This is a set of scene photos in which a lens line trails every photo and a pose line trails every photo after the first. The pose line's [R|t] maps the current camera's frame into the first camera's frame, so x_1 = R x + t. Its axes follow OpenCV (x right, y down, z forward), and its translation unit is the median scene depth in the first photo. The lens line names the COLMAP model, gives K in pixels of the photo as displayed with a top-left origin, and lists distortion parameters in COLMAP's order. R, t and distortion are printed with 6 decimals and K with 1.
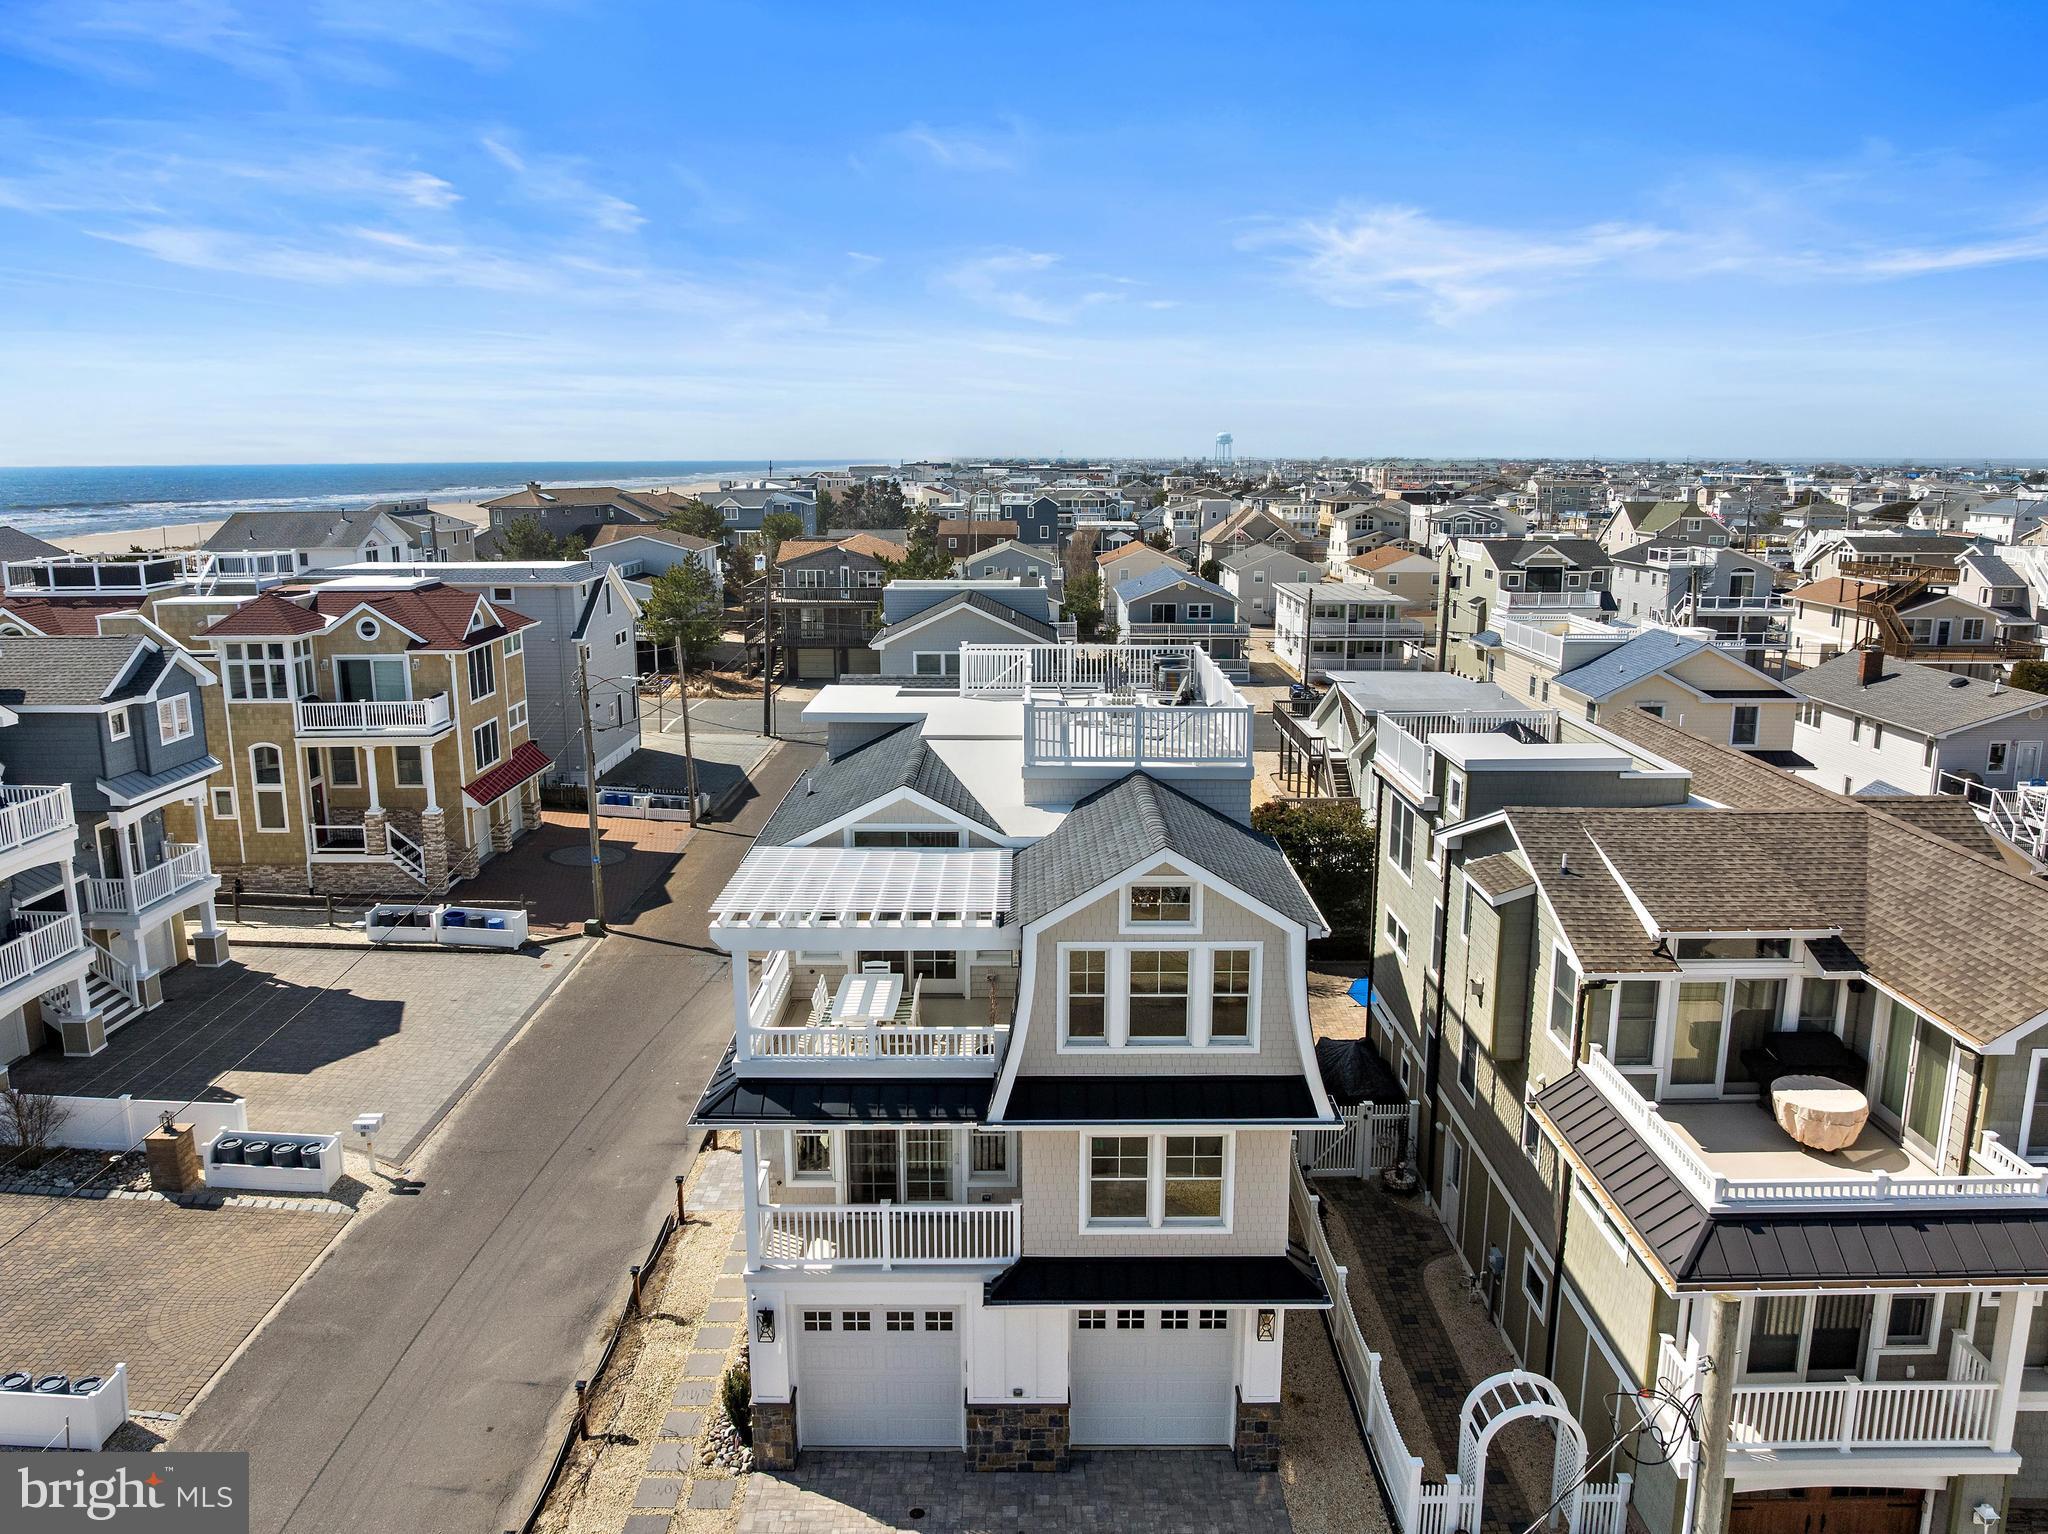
lens RADIAL K [[1467.1, 0, 1023.4], [0, 1467.1, 755.1], [0, 0, 1]] dist [-0.037851, -0.003733]
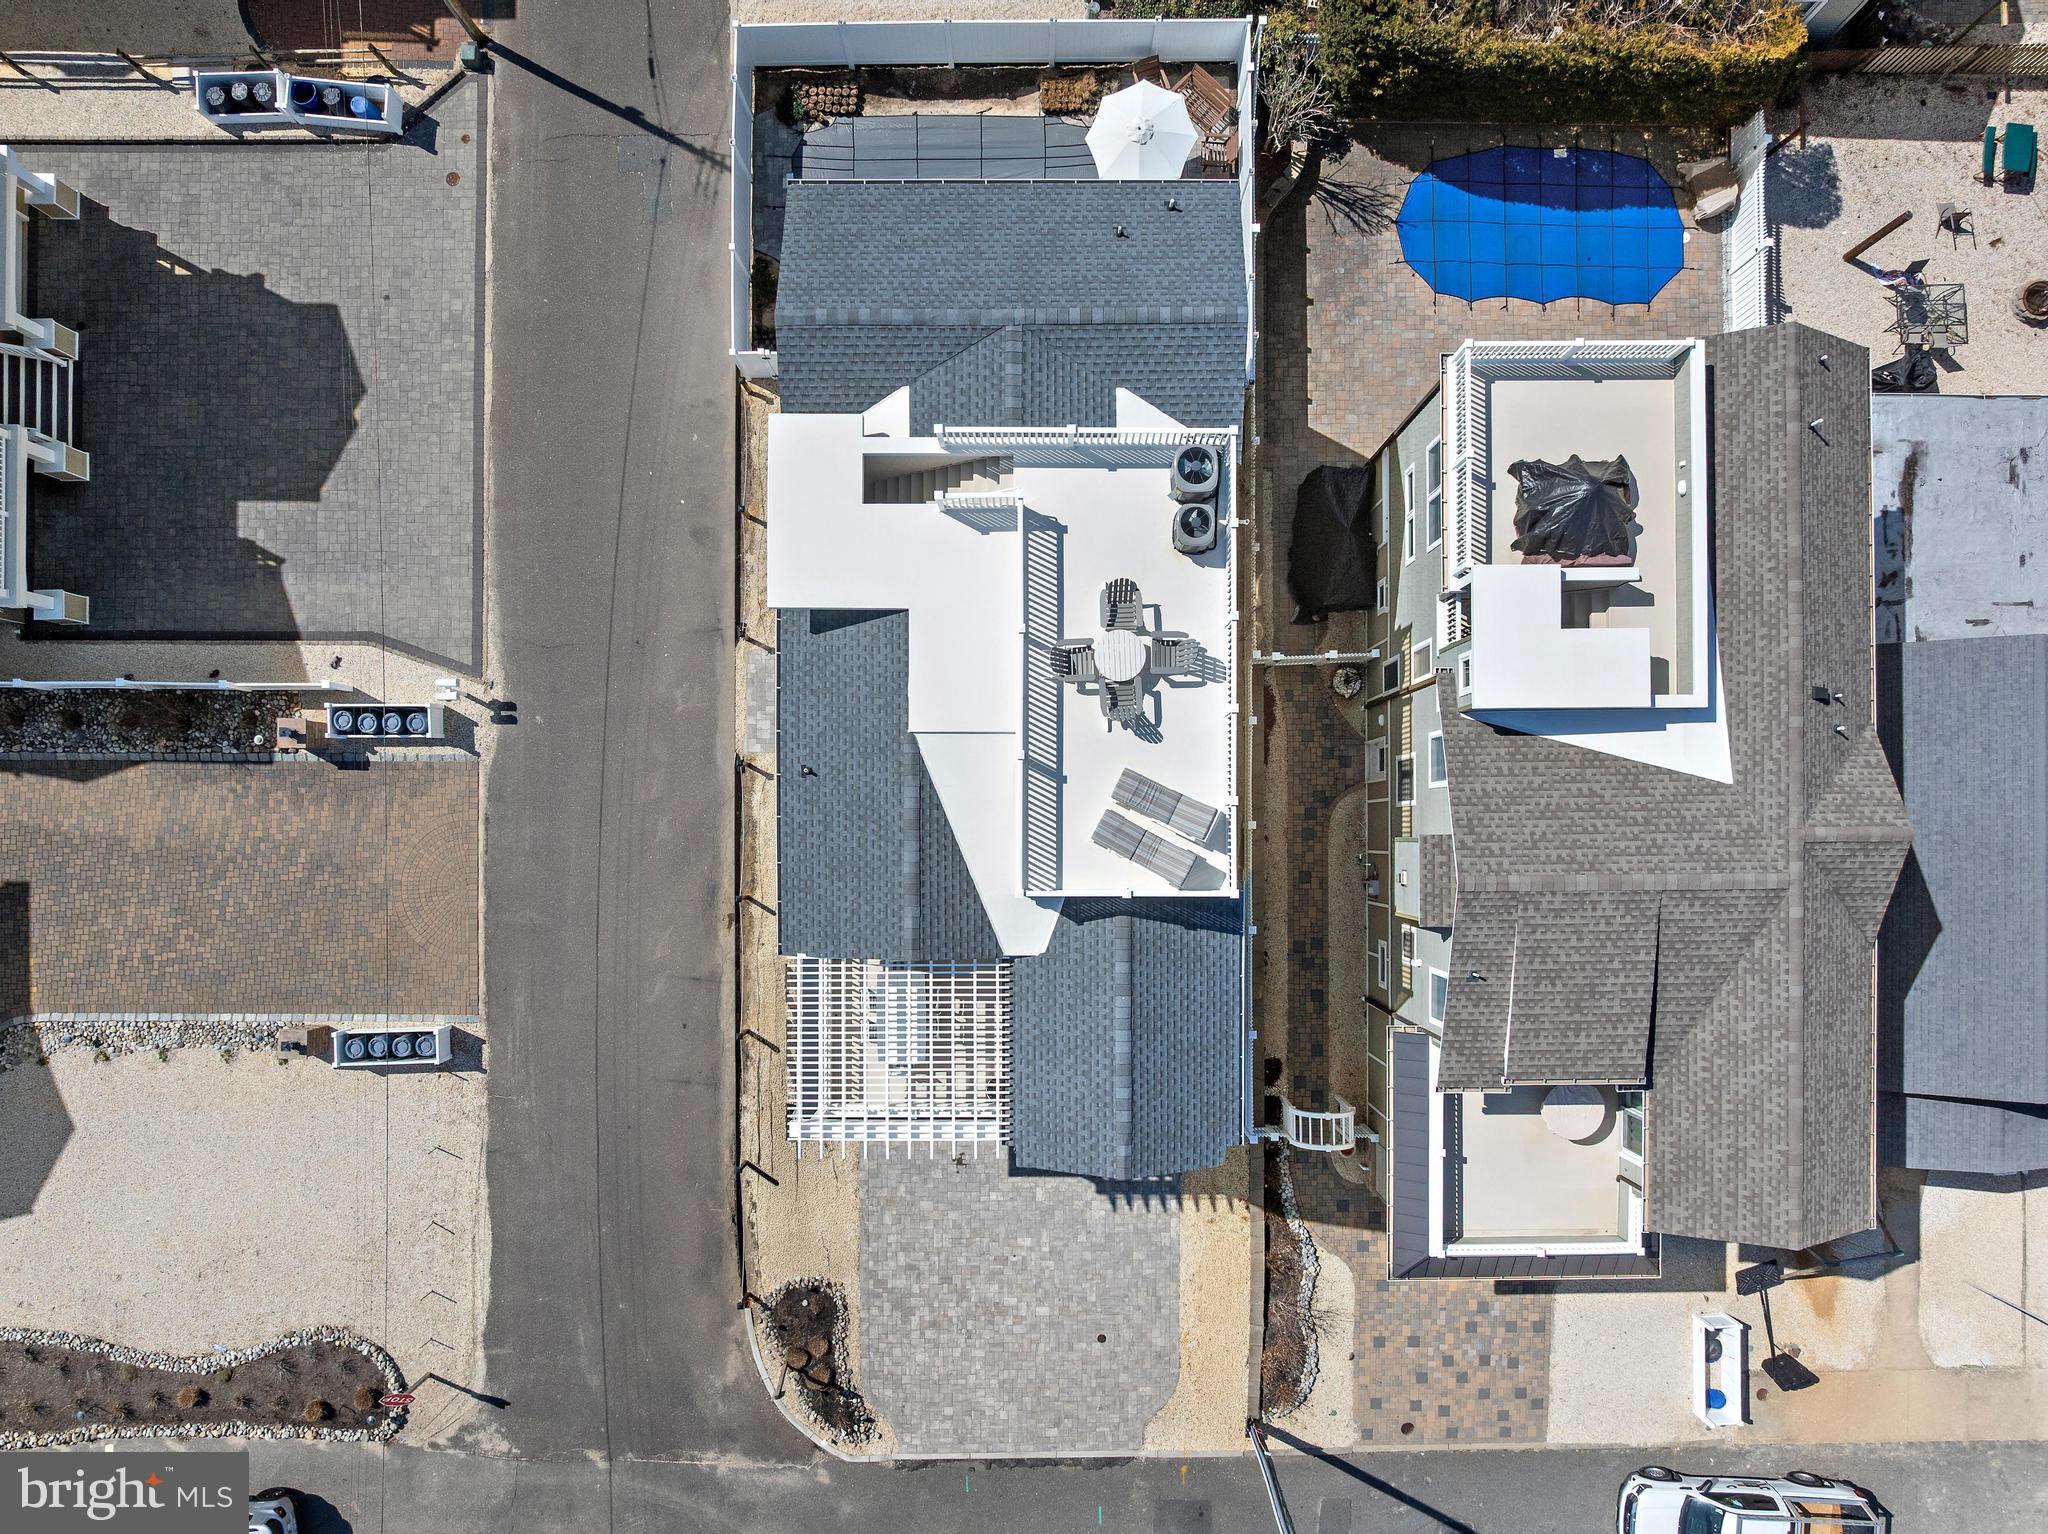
lens RADIAL K [[1487.1, 0, 1027.4], [0, 1487.1, 751.8], [0, 0, 1]] dist [-0.036798, -0.007797]
pose [[0.999948, -0.005783, -0.008394, 0.017000], [0.009420, 0.209666, 0.977728, -1.088657], [-0.003894, -0.977756, 0.209710, 0.889784]]
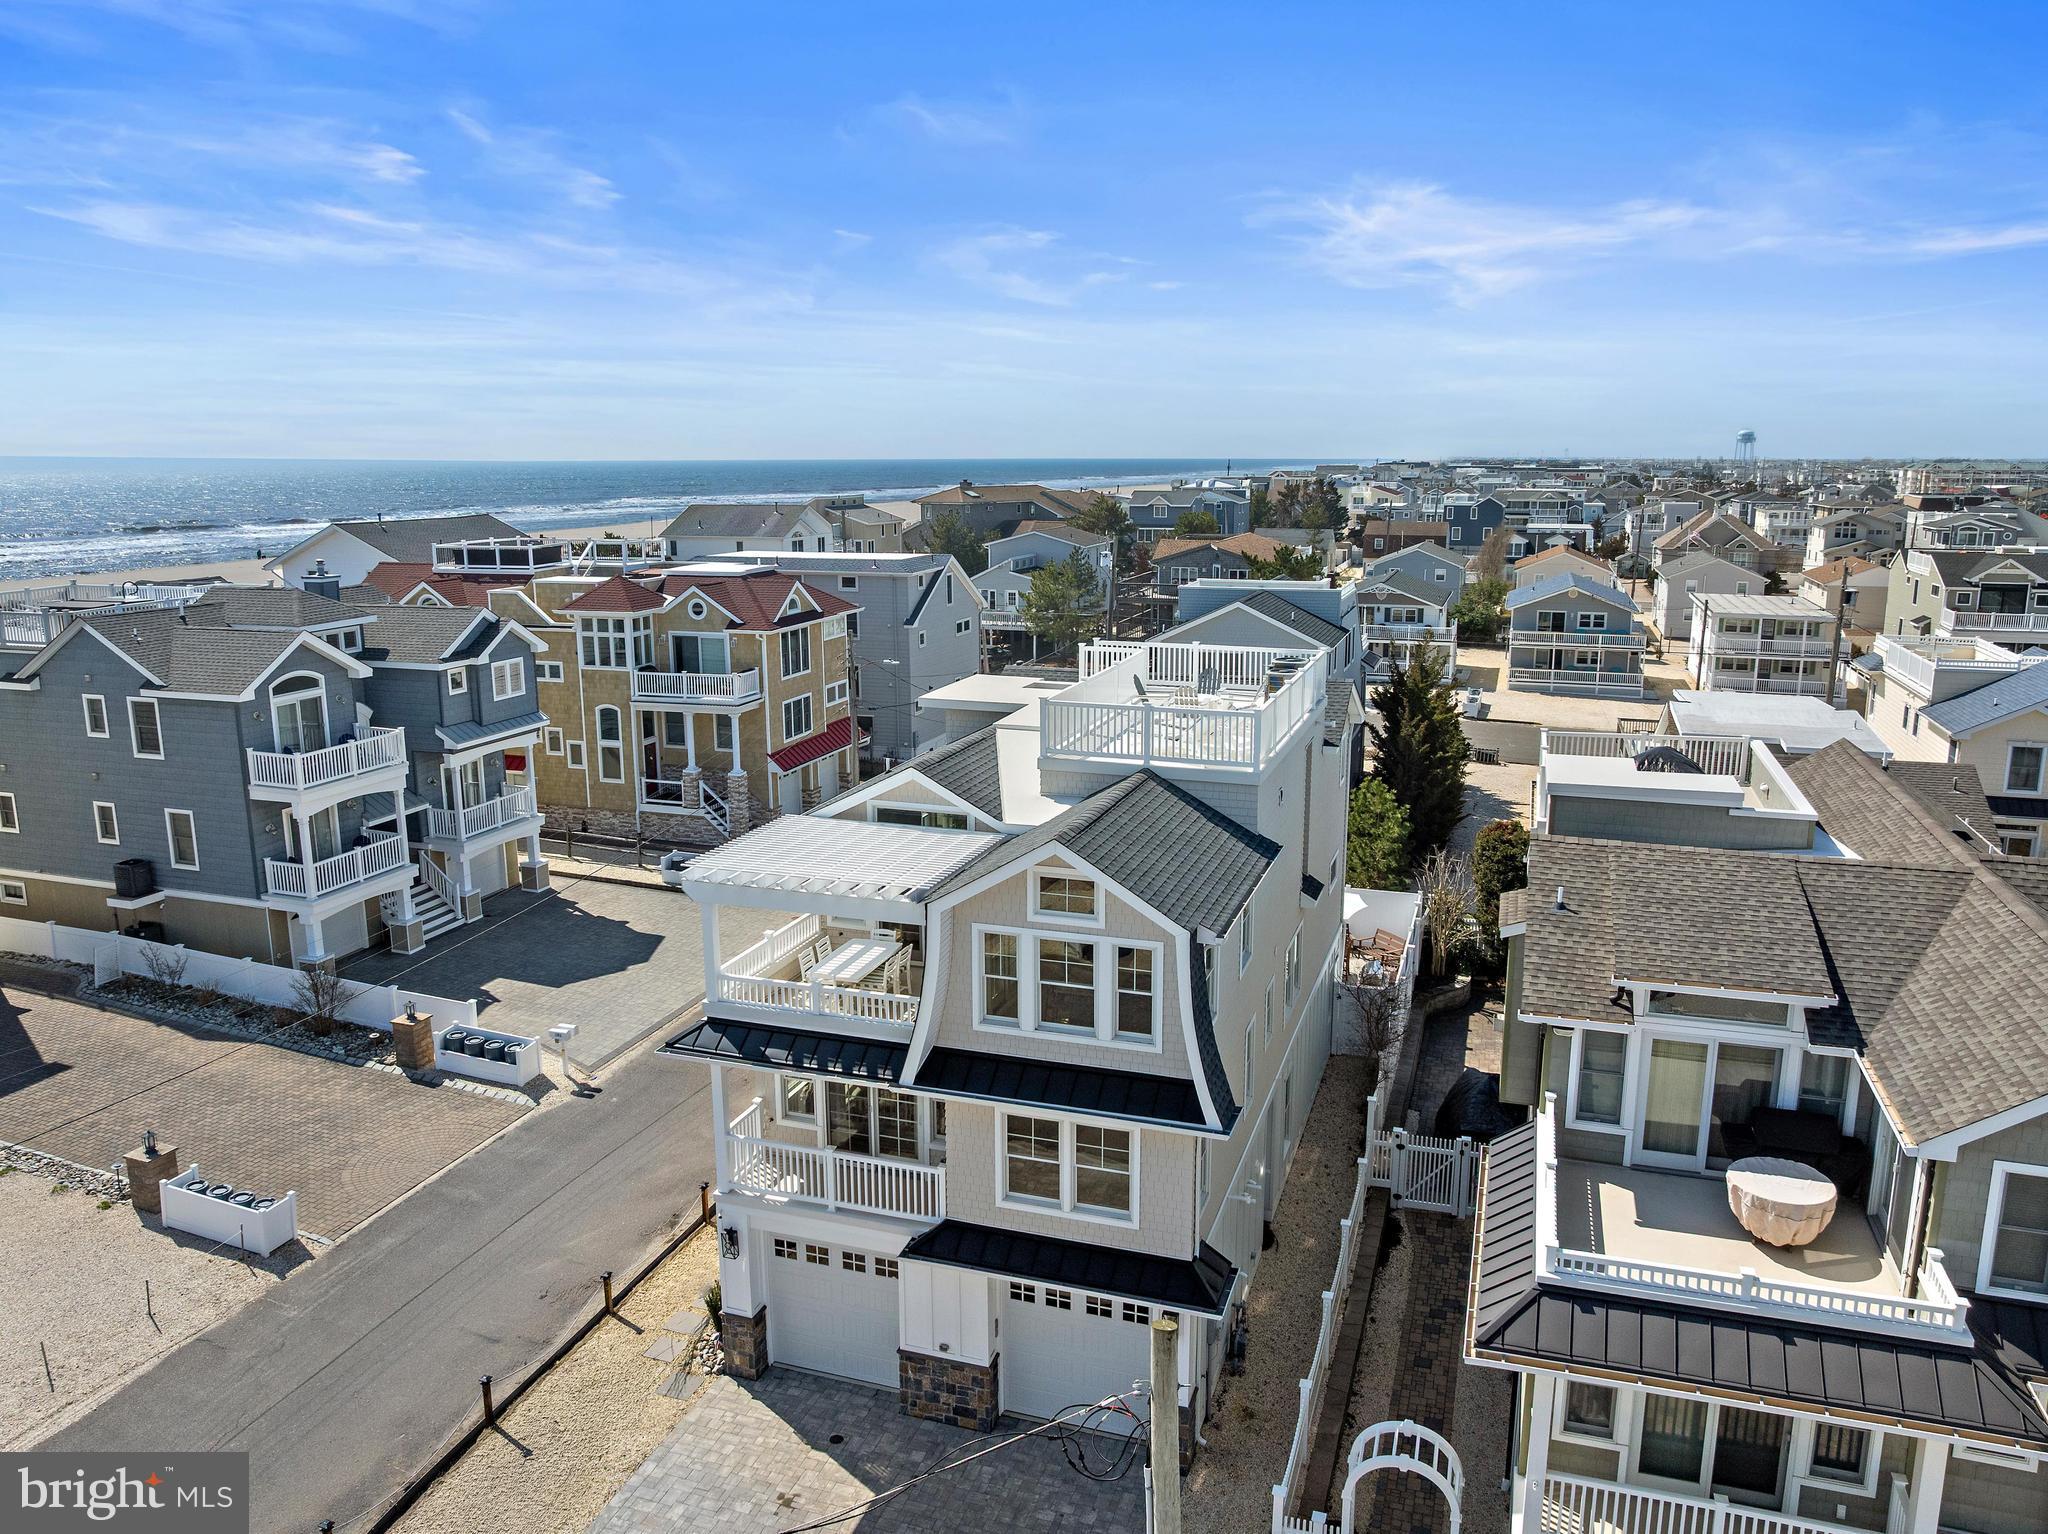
lens RADIAL K [[1453.6, 0, 1030.1], [0, 1453.6, 747.2], [0, 0, 1]] dist [-0.038914, 0.005373]
pose [[0.947937, 0.060448, -0.312669, 0.315366], [-0.061233, 0.998097, 0.007316, -0.007050], [0.312516, 0.012211, 0.949834, 0.018060]]
